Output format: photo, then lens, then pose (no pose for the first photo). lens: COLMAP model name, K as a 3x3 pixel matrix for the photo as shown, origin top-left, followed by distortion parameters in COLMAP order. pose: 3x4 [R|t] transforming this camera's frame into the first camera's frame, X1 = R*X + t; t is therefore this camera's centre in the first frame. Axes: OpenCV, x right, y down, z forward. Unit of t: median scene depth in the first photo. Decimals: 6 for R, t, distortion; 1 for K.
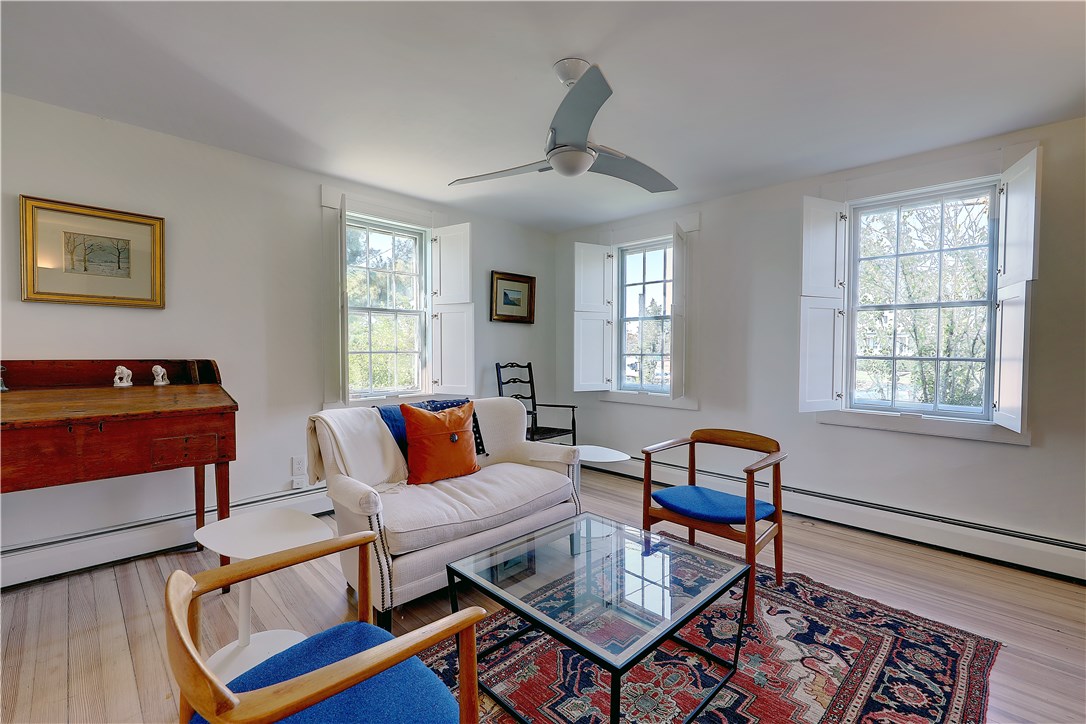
lens RADIAL K [[493.7, 0, 539.9], [0, 493.7, 363.5], [0, 0, 1]] dist [0.000914, -0.000643]
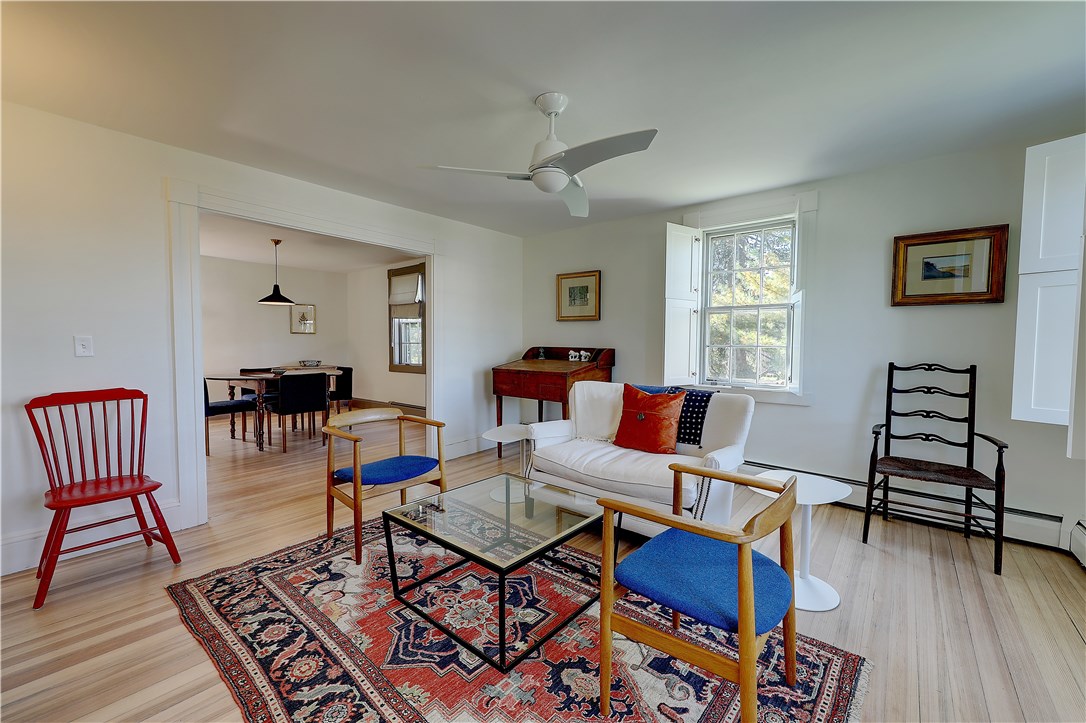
lens RADIAL K [[436.3, 0, 535.2], [0, 436.3, 363.4], [0, 0, 1]] dist [0.001369, 0.000018]
pose [[0.063850, 0.043126, -0.997027, 0.531531], [-0.039554, 0.998390, 0.040651, -0.005259], [0.997175, 0.036841, 0.065453, 0.429022]]
